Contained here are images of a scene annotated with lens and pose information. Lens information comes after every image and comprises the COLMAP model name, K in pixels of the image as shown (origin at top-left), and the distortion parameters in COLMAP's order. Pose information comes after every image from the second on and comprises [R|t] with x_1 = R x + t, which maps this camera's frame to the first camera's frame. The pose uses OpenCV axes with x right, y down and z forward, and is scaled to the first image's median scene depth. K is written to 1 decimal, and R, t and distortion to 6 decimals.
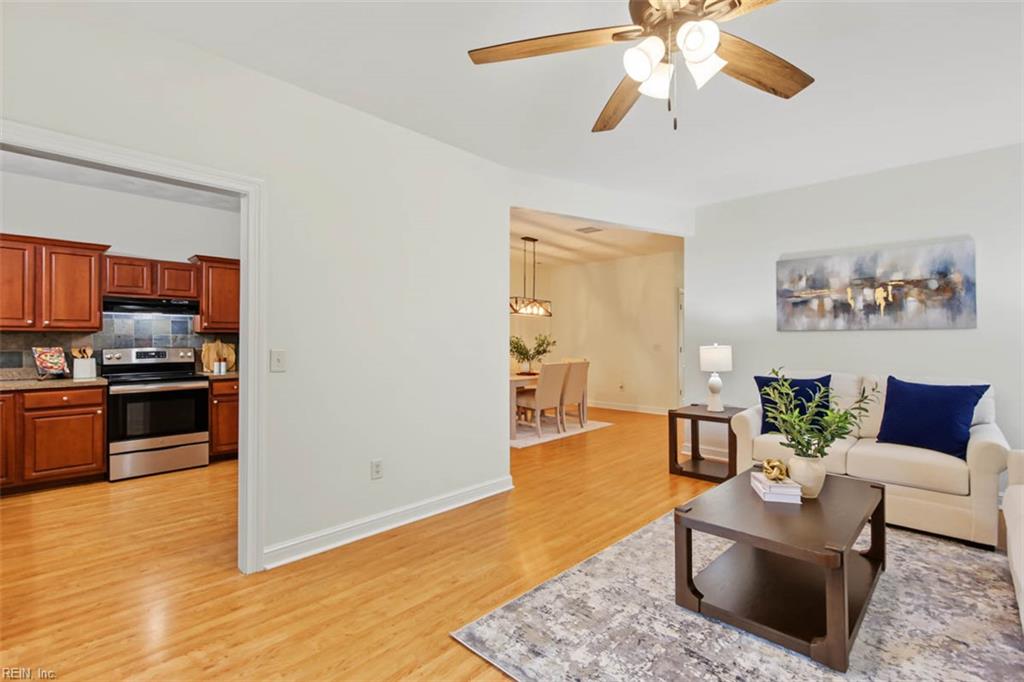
lens RADIAL K [[474.5, 0, 510.6], [0, 474.5, 349.8], [0, 0, 1]] dist [0.023363, 0.000296]
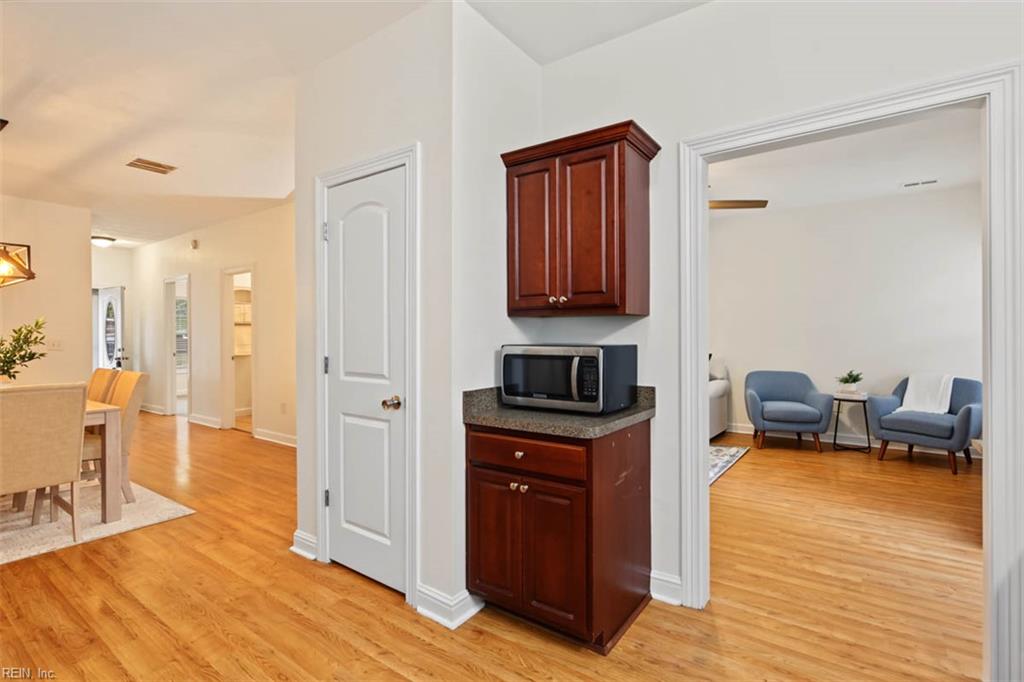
lens RADIAL K [[487.3, 0, 512.0], [0, 487.3, 341.0], [0, 0, 1]] dist [-0.000071, -0.000246]
pose [[-0.158288, -0.003158, 0.987388, -1.454538], [0.013128, 0.999900, 0.005302, 0.006304], [-0.987306, 0.013801, -0.158230, 1.592503]]
